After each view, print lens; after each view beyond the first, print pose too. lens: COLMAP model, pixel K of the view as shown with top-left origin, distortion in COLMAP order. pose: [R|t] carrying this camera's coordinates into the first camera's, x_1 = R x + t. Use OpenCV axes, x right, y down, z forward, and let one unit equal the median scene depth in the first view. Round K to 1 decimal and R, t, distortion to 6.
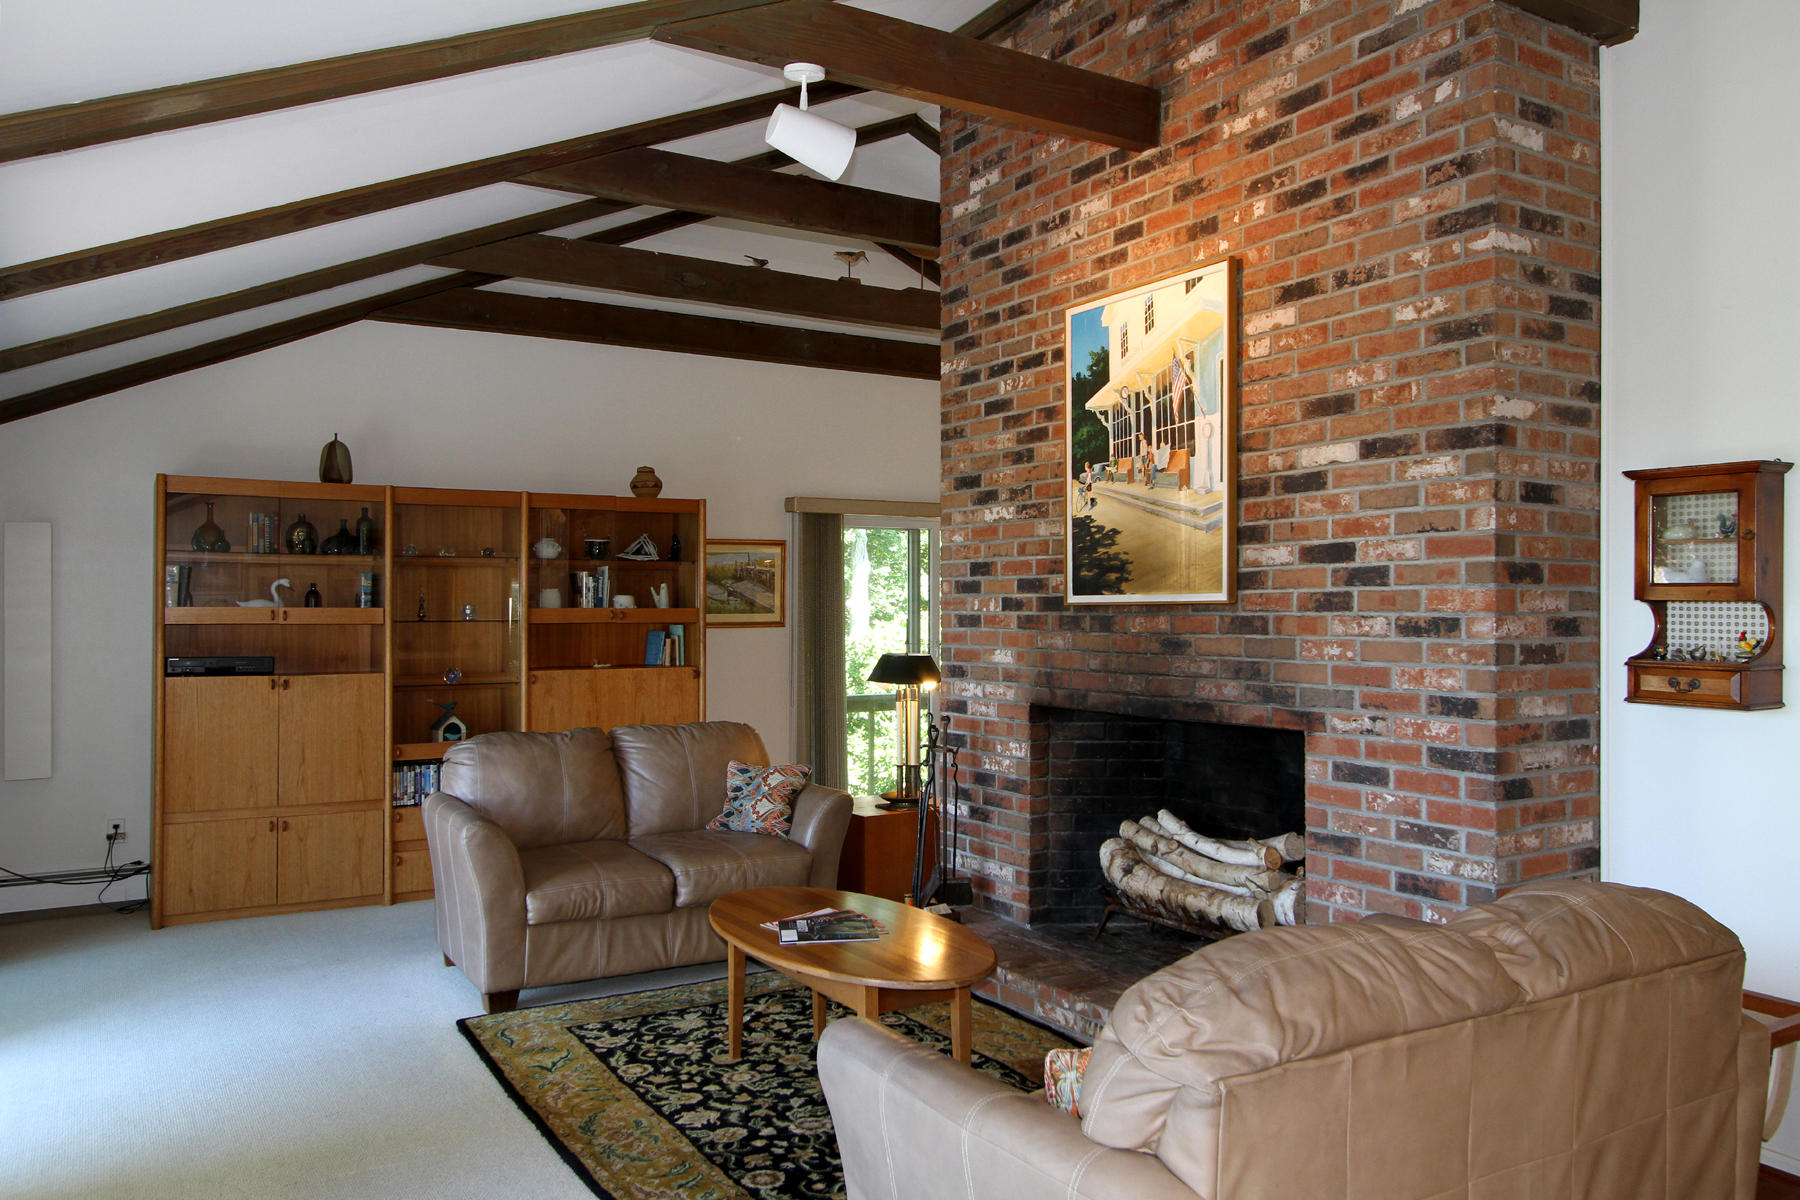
lens RADIAL K [[1333.1, 0, 900.0], [0, 1333.1, 600.0], [0, 0, 1]] dist [0.025526, 0.004258]
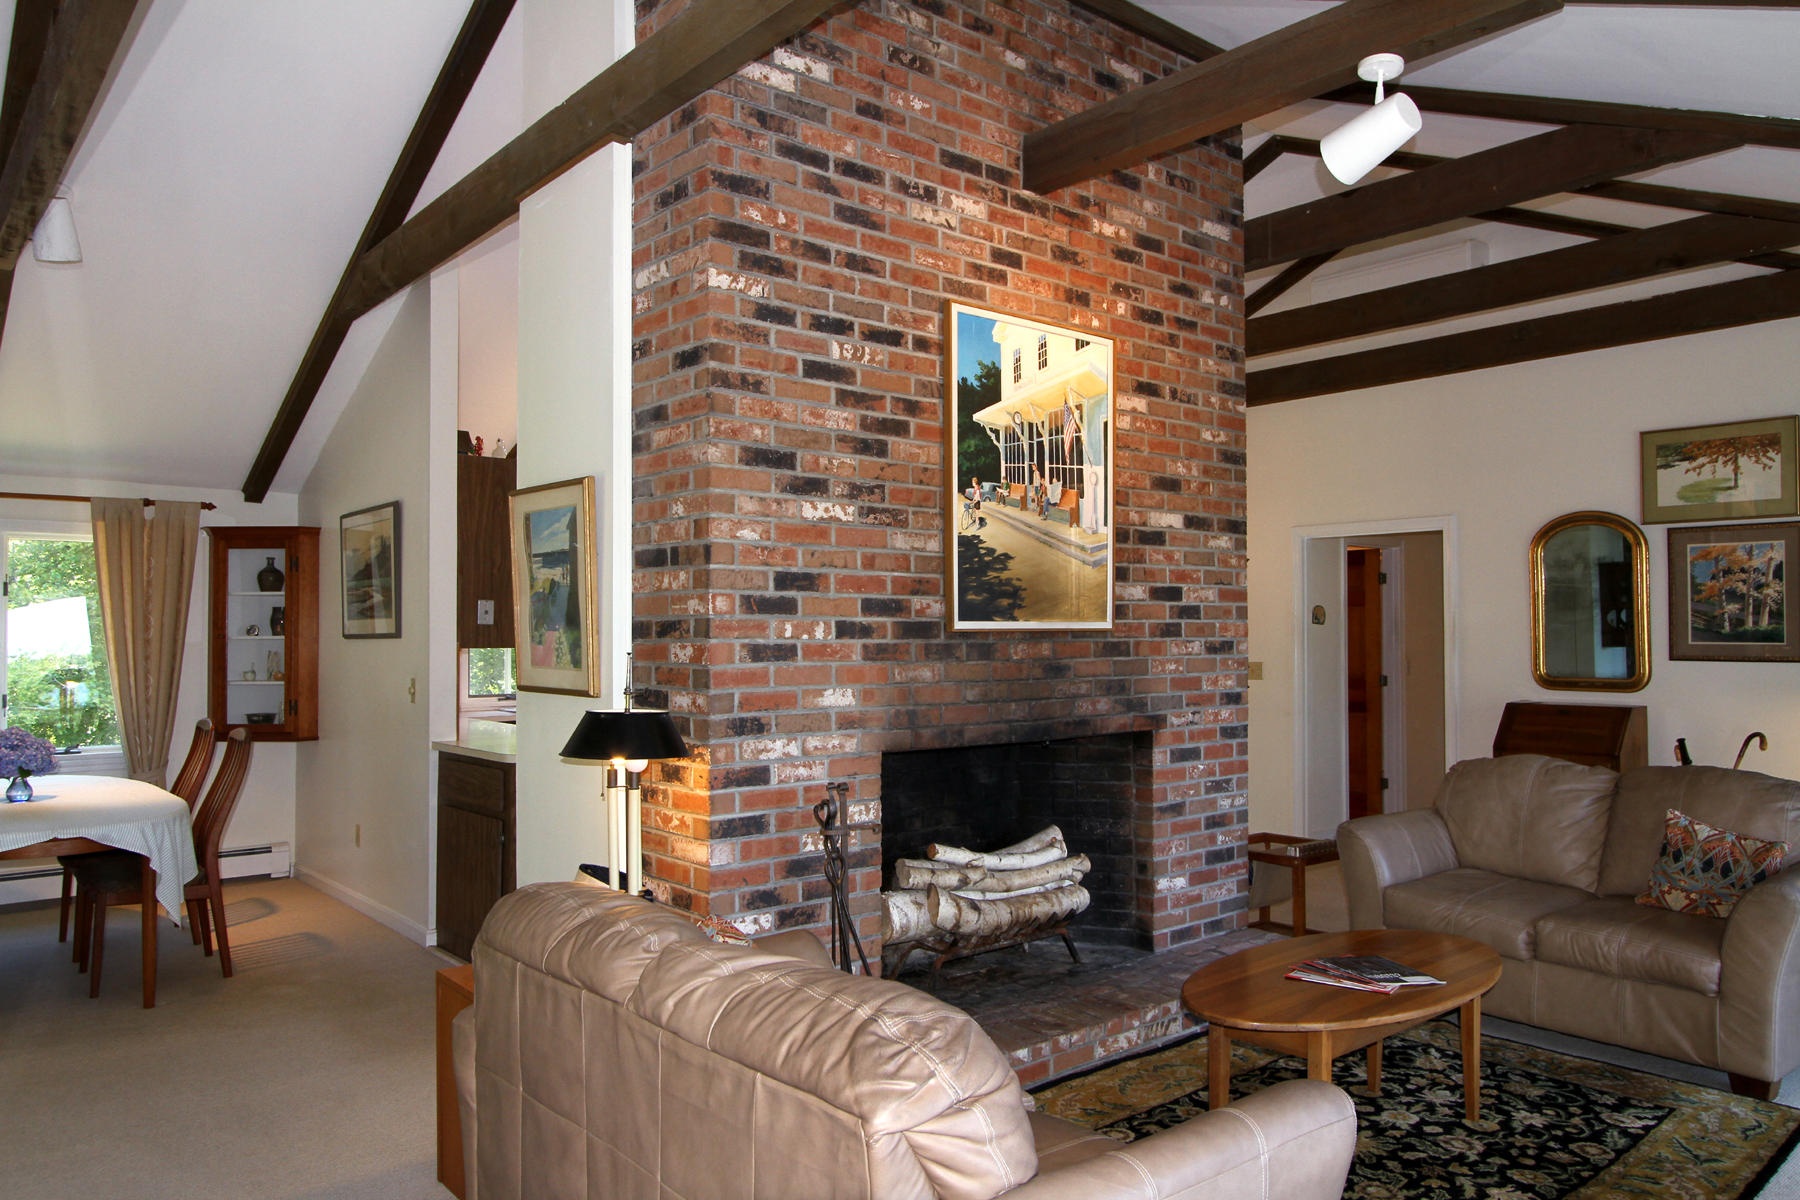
lens RADIAL K [[1248.7, 0, 925.1], [0, 1248.7, 613.7], [0, 0, 1]] dist [-0.002454, 0.003021]
pose [[-0.163838, 0.021556, 0.986252, -0.751439], [-0.002467, 0.999749, -0.022261, 0.011400], [-0.986484, -0.006080, -0.163744, 1.246059]]
